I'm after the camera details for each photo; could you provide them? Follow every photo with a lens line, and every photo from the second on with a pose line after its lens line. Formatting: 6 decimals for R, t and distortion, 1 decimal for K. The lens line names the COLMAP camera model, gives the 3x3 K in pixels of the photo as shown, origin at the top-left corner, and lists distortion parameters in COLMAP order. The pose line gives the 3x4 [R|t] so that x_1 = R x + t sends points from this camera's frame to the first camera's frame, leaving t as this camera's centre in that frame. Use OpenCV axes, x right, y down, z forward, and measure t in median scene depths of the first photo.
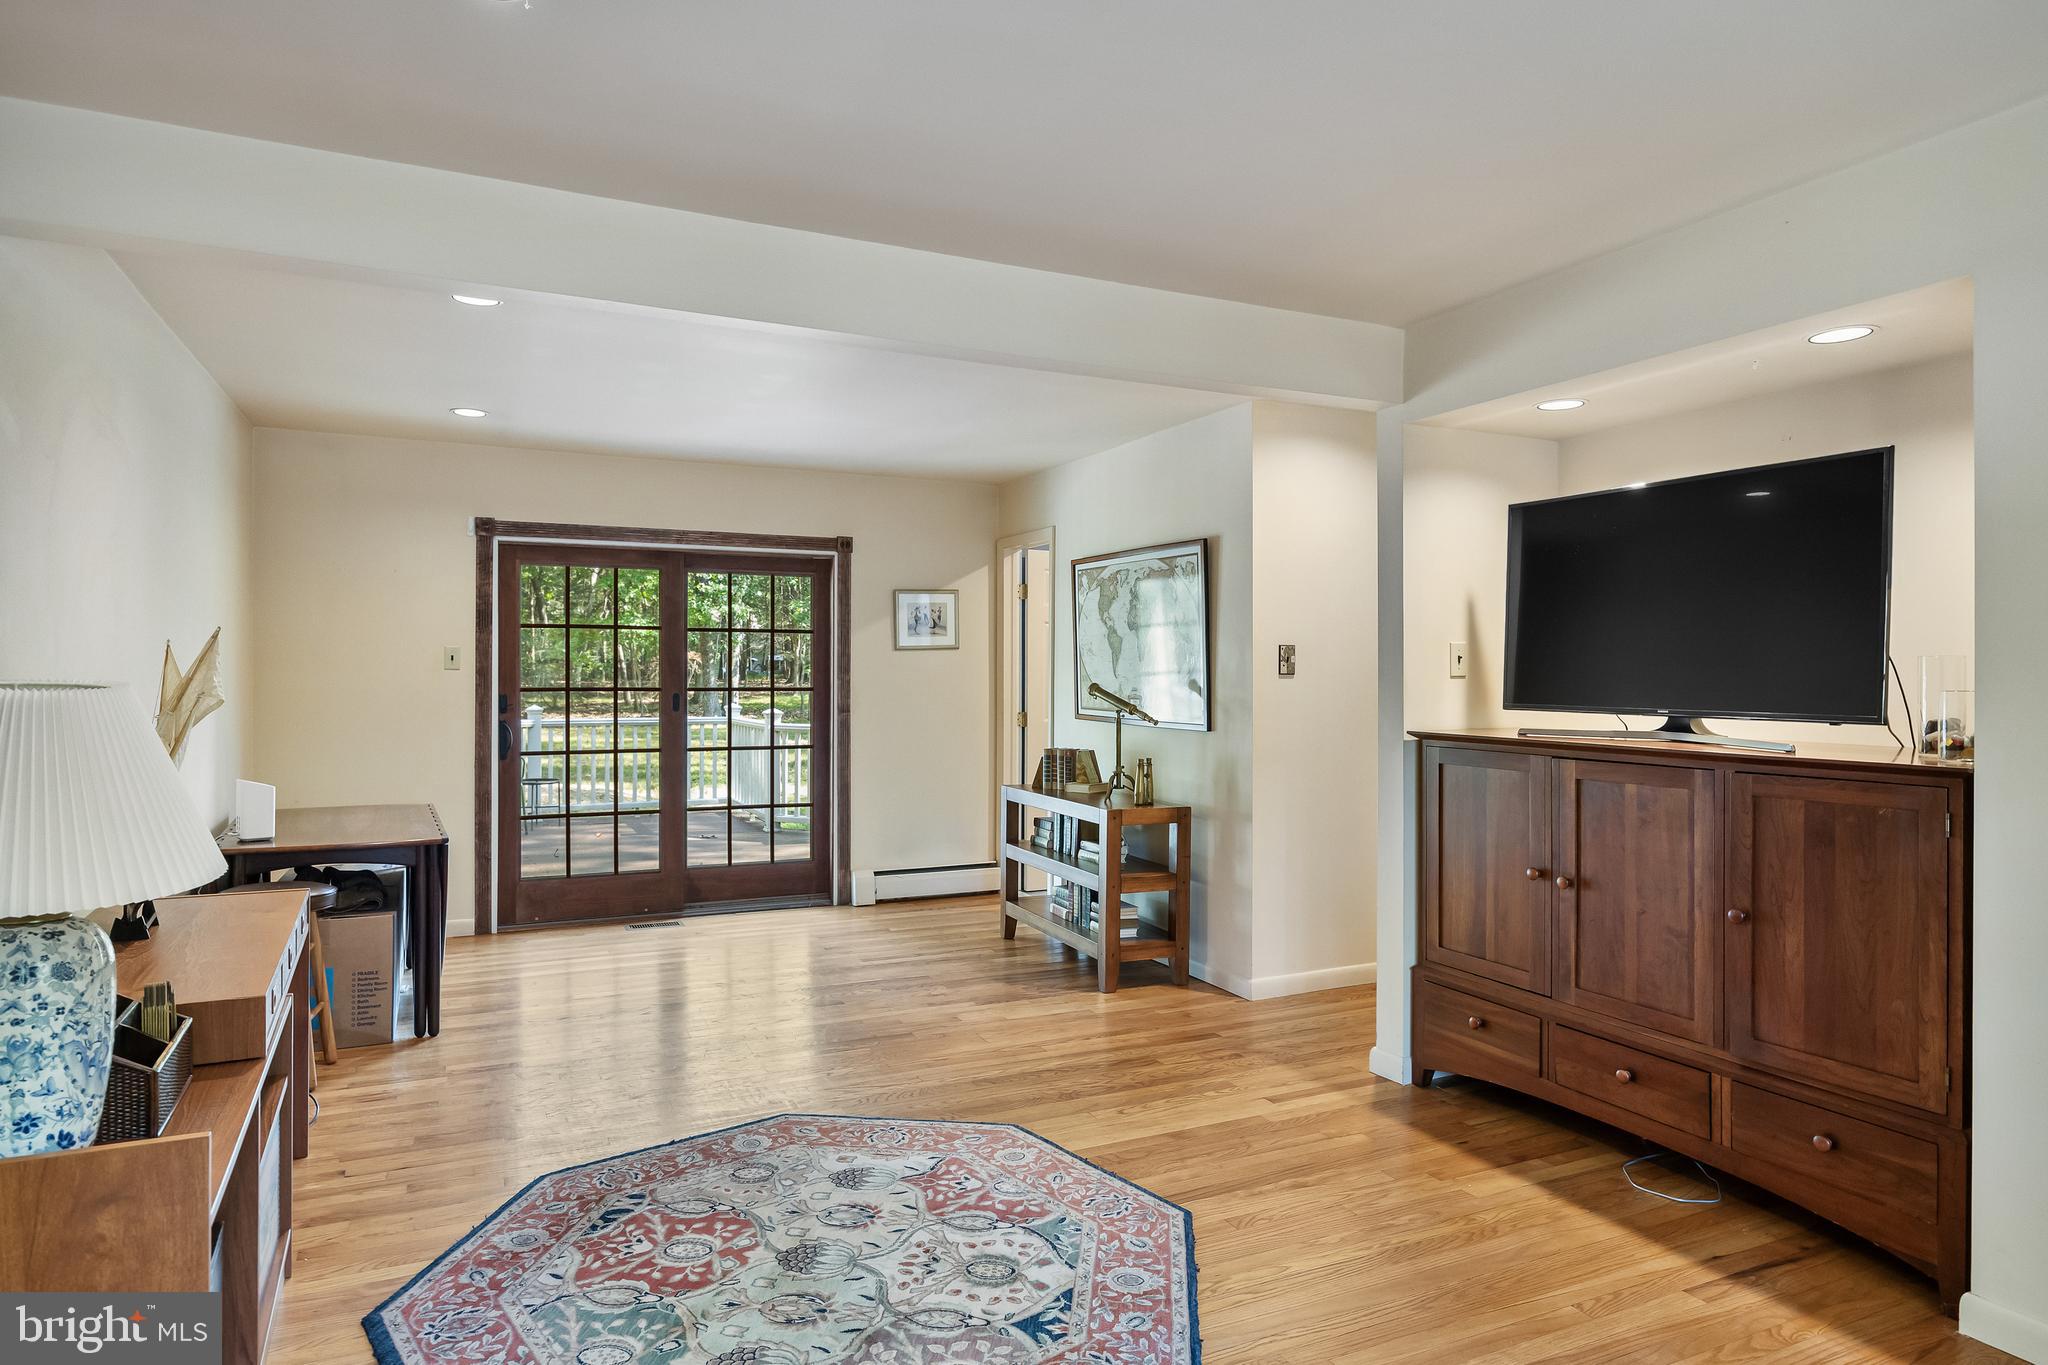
lens RADIAL K [[1188.5, 0, 1024.0], [0, 1188.5, 682.5], [0, 0, 1]] dist [-0.017562, -0.000280]
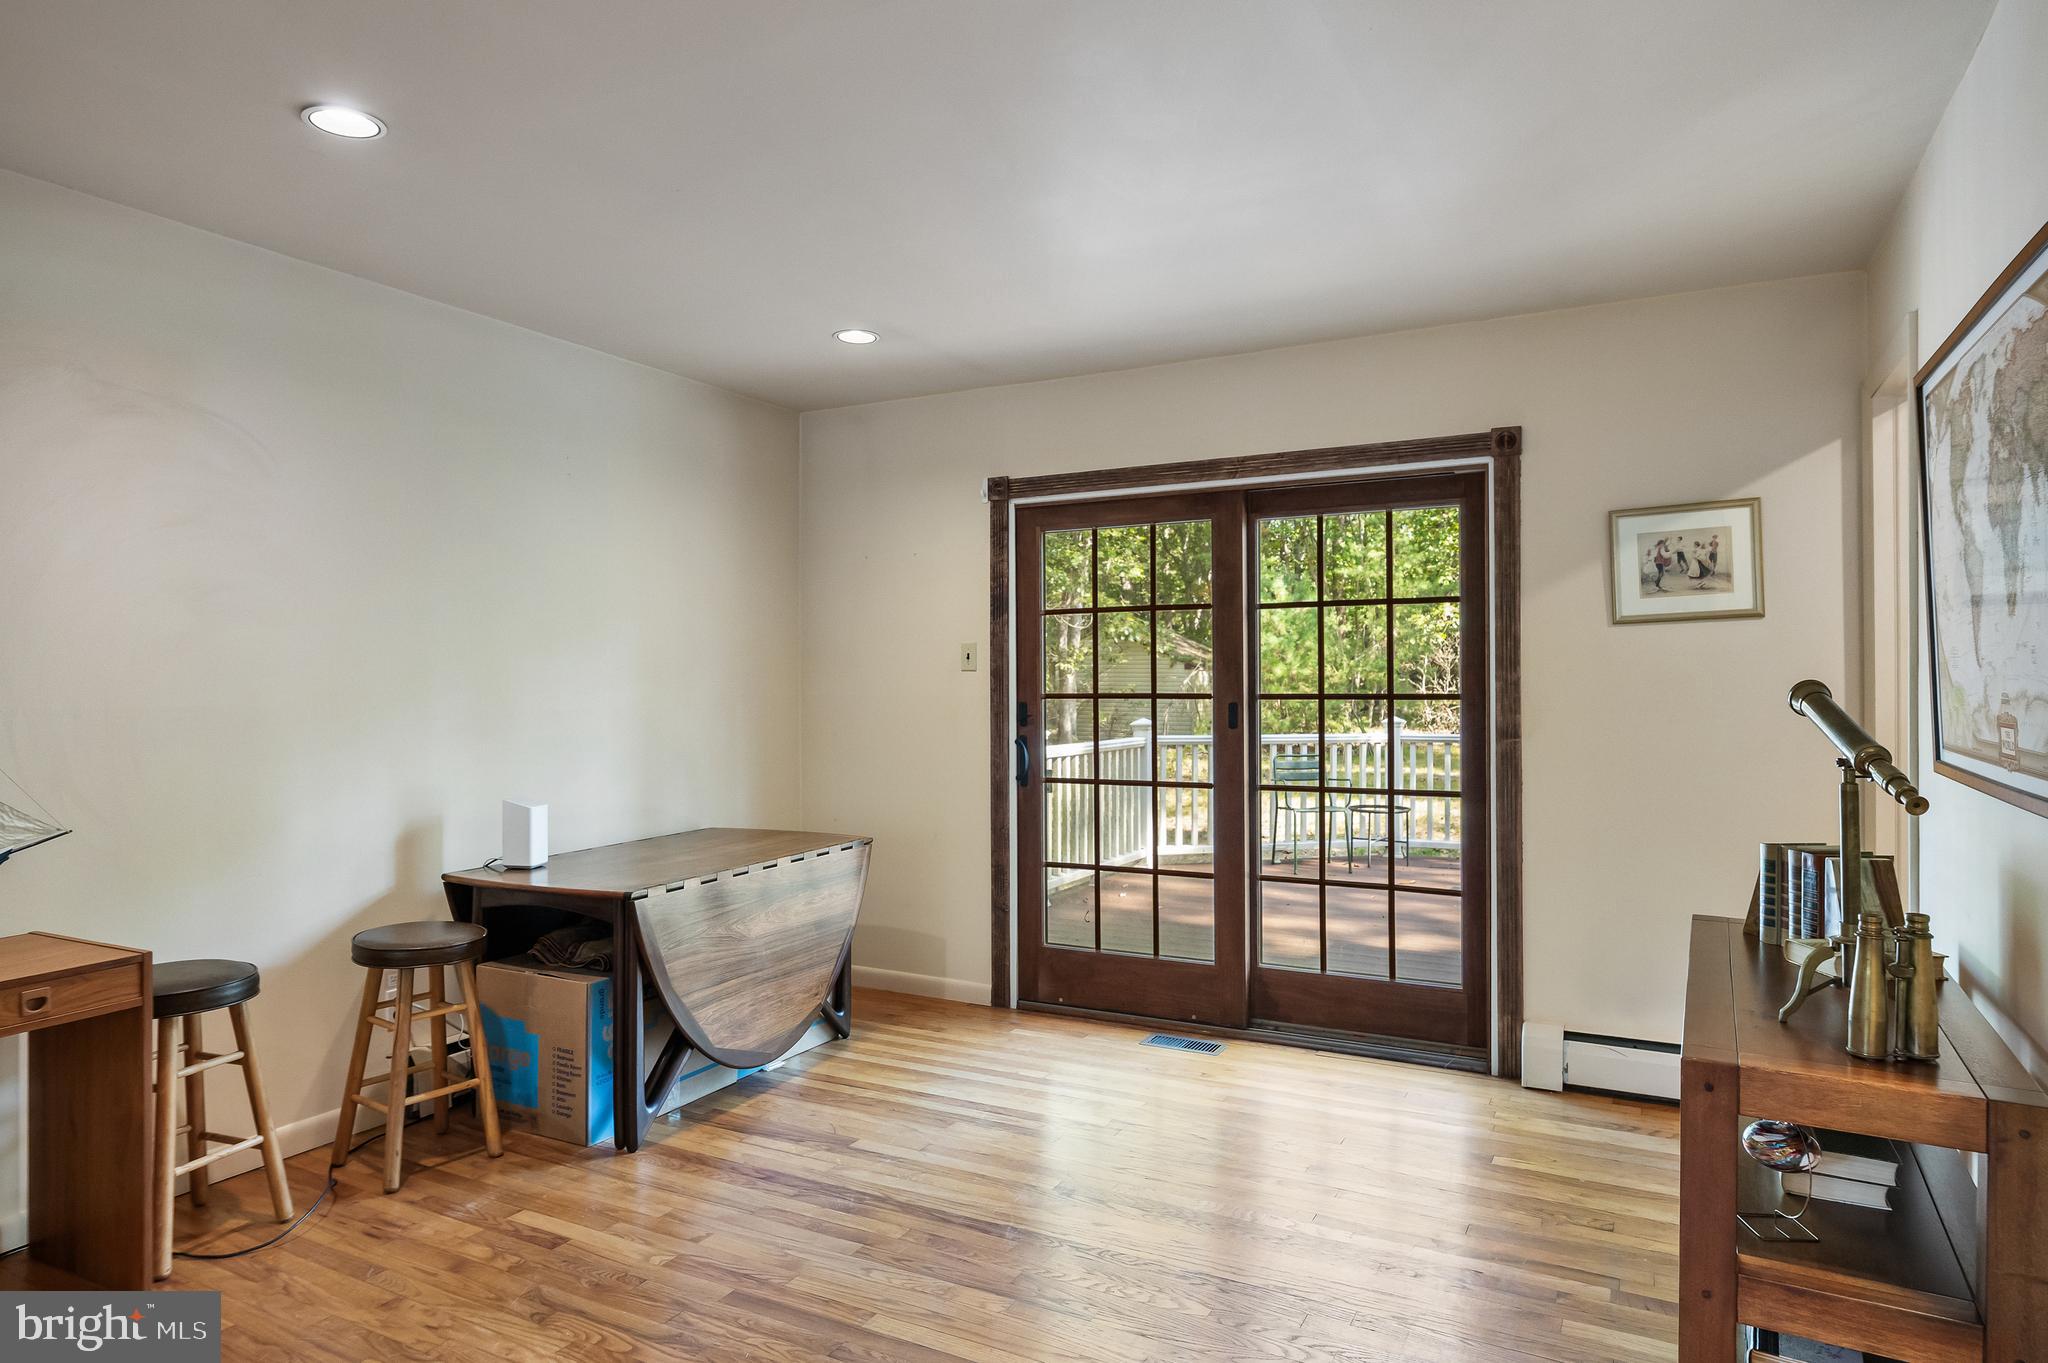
lens RADIAL K [[1188.5, 0, 1024.0], [0, 1188.5, 681.5], [0, 0, 1]] dist [-0.017562, -0.000280]
pose [[0.592940, -0.007283, -0.805213, 0.179708], [0.001021, 0.999965, -0.008293, 0.003101], [0.805246, 0.004095, 0.592927, 0.517773]]
